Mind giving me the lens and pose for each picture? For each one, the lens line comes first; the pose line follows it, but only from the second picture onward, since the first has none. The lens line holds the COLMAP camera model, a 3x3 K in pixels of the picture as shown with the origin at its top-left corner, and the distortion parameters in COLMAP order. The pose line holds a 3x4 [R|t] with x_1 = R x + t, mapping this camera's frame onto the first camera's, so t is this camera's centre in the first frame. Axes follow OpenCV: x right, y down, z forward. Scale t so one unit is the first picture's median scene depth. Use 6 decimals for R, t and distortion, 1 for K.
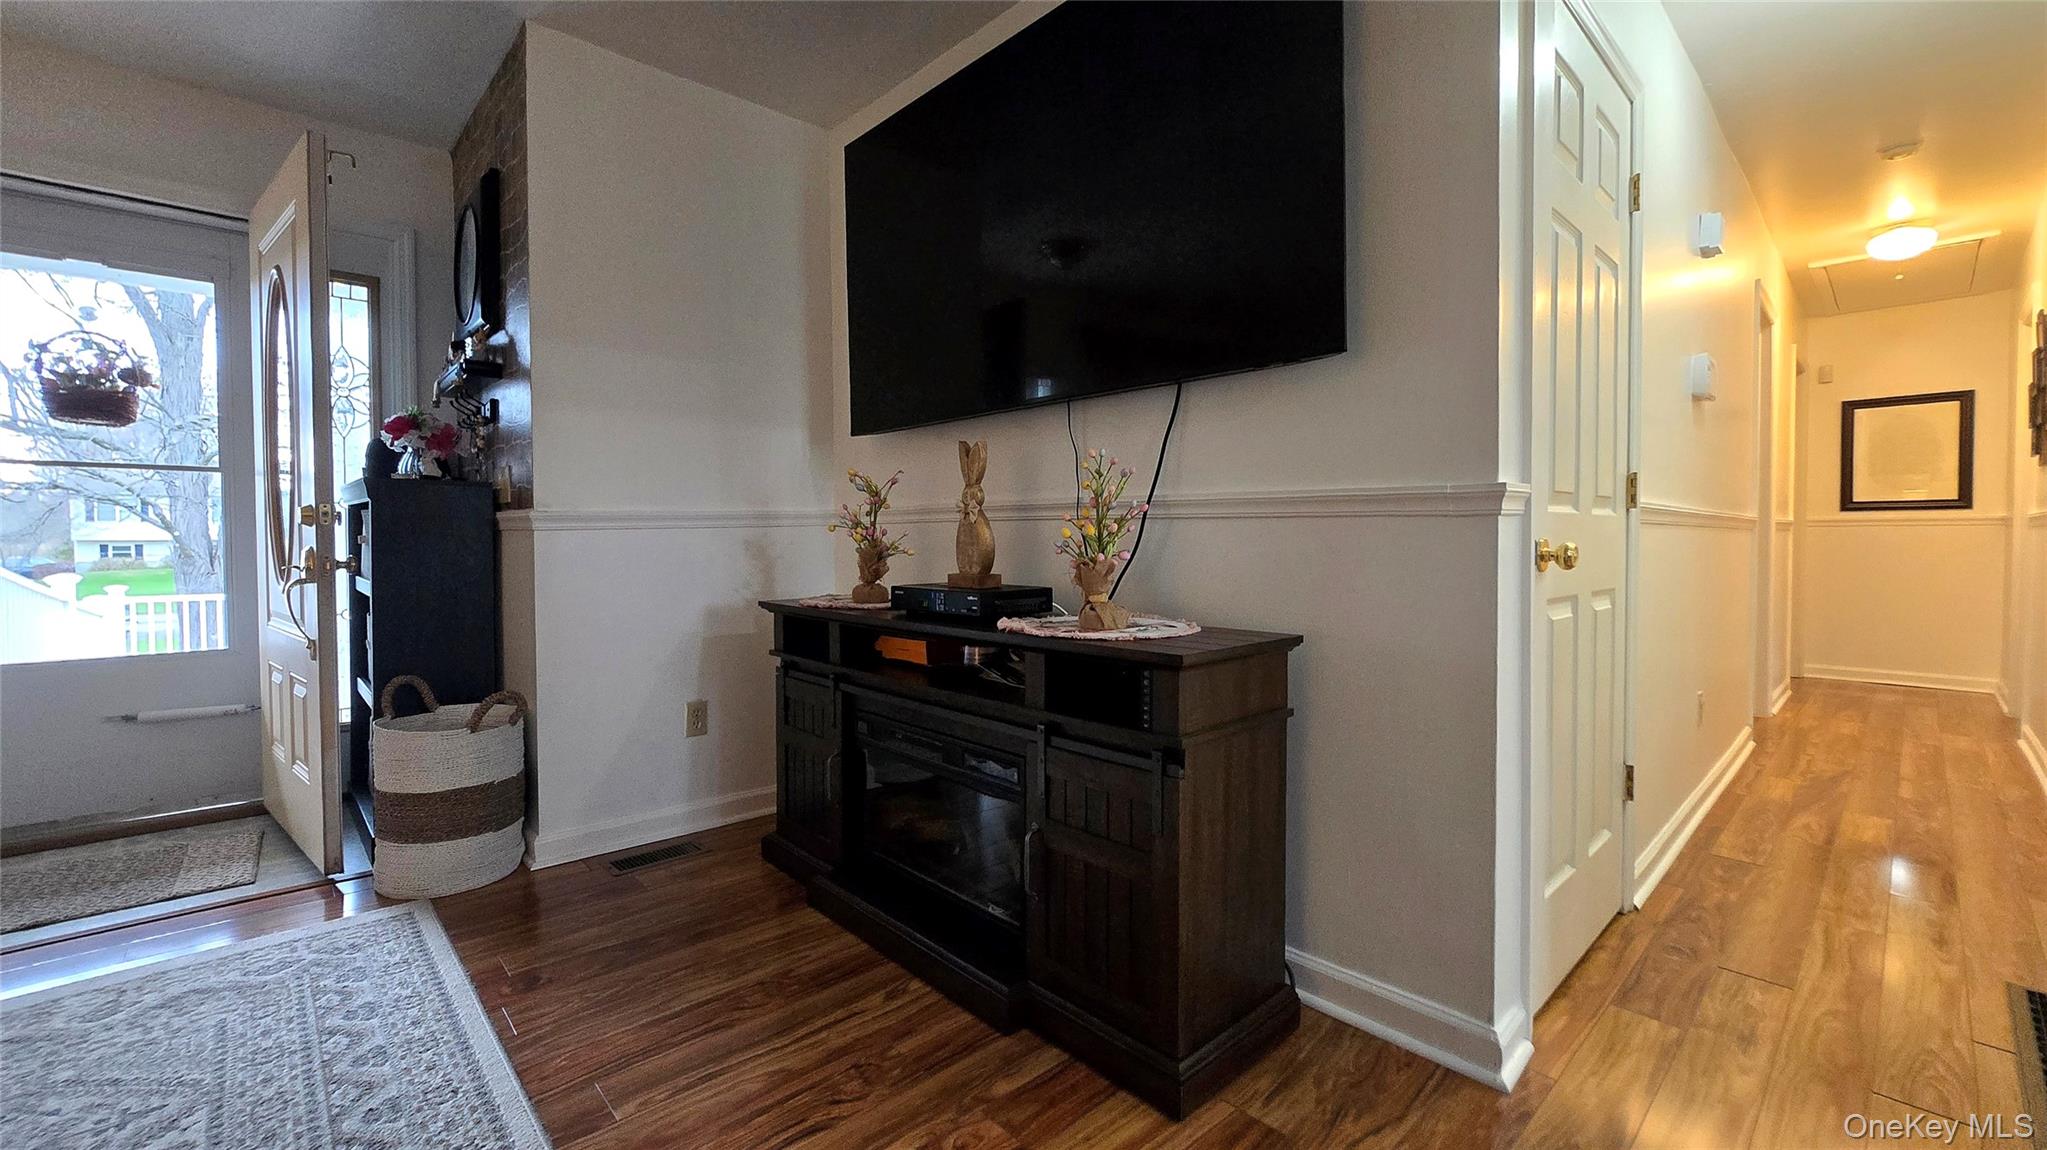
lens RADIAL K [[831.7, 0, 1023.5], [0, 831.7, 575.0], [0, 0, 1]] dist [0.000993, 0.000147]
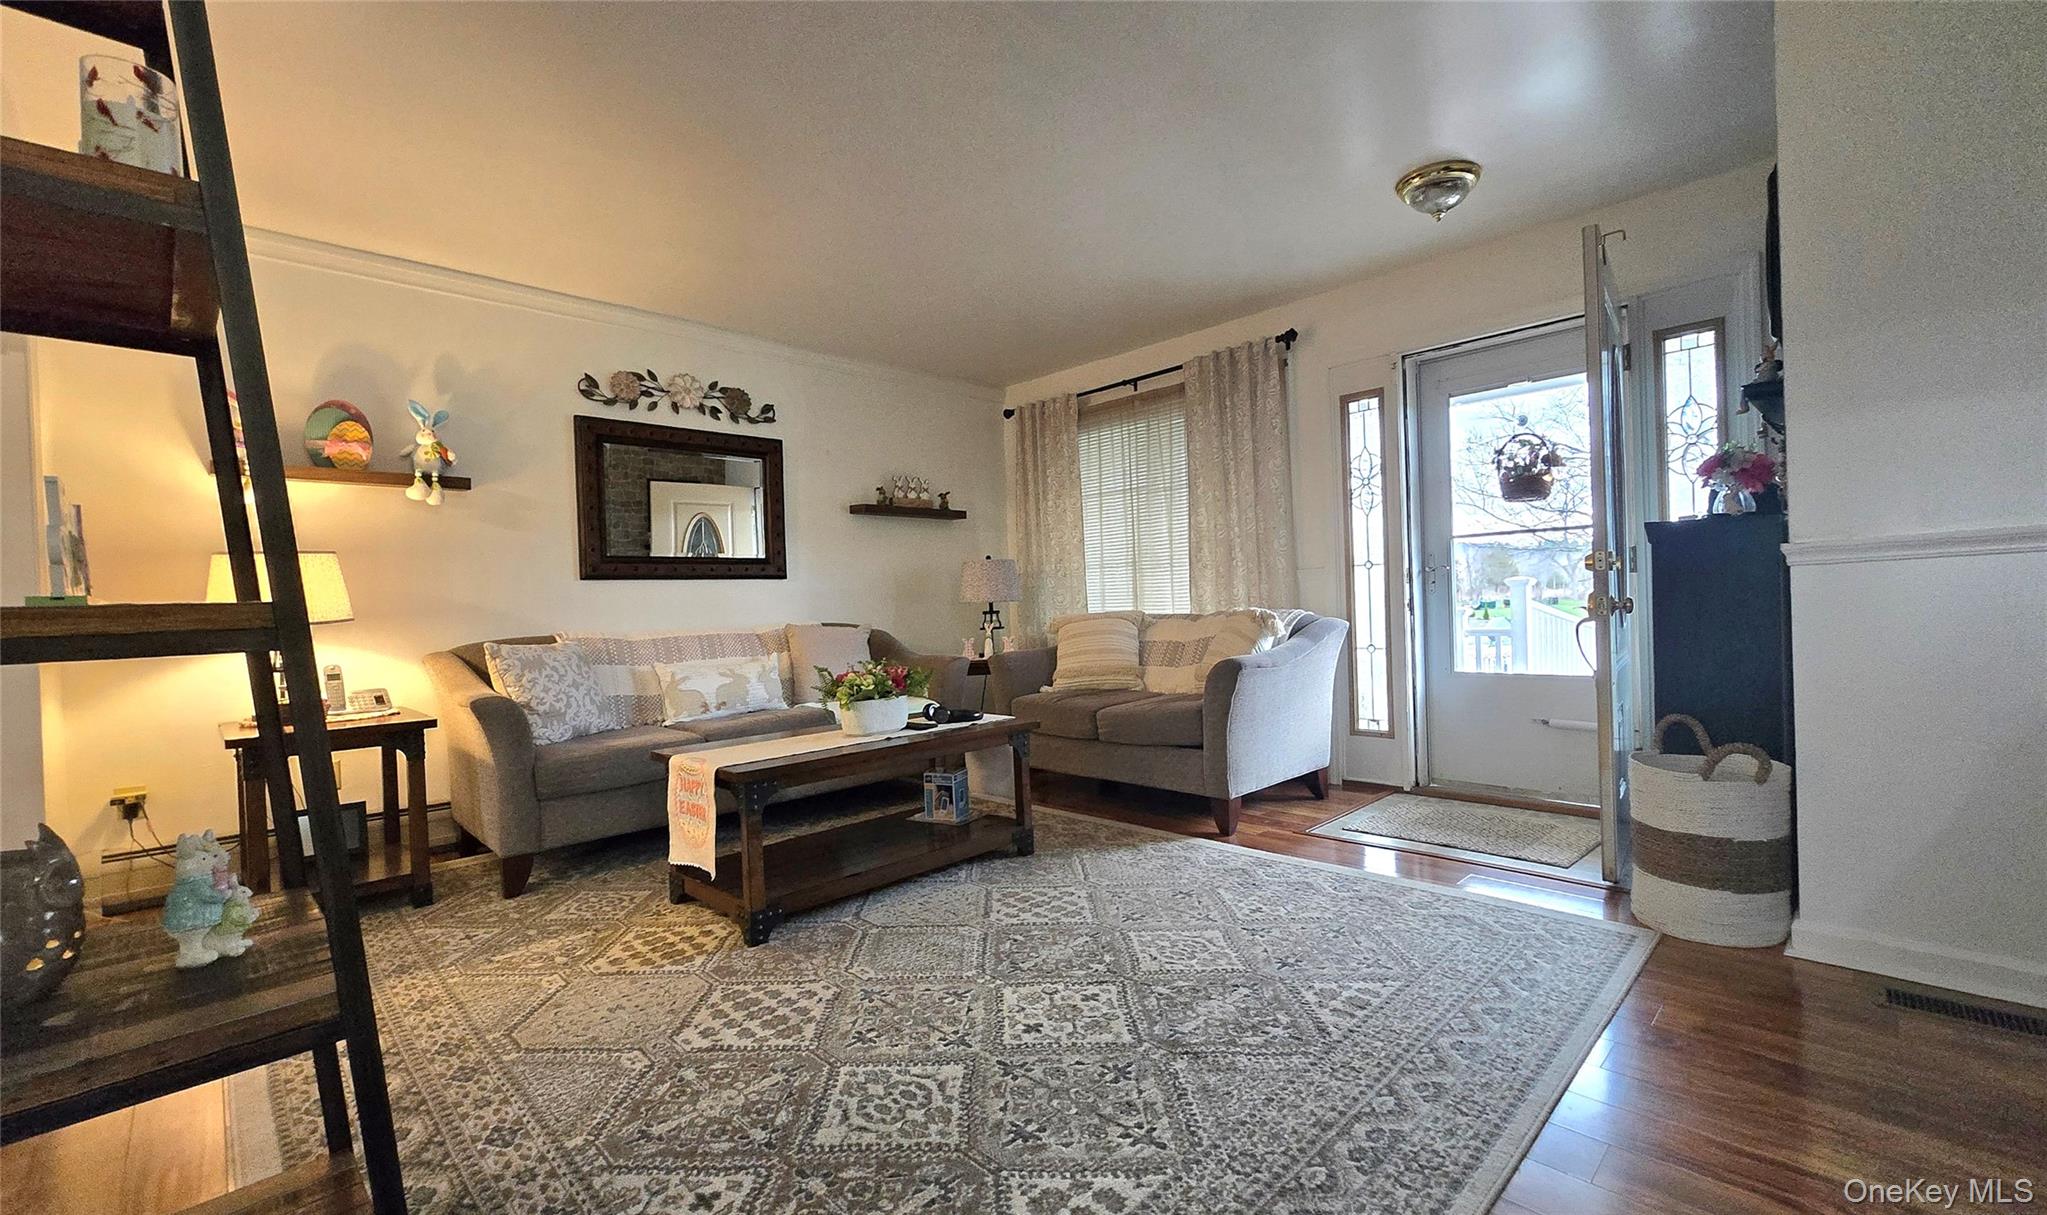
lens RADIAL K [[838.5, 0, 1023.5], [0, 838.5, 607.5], [0, 0, 1]] dist [0.000832, 0.000115]
pose [[0.021477, 0.003880, -0.999762, 0.273118], [-0.005965, 0.999975, 0.003753, -0.009172], [0.999752, 0.005883, 0.021500, 0.178442]]
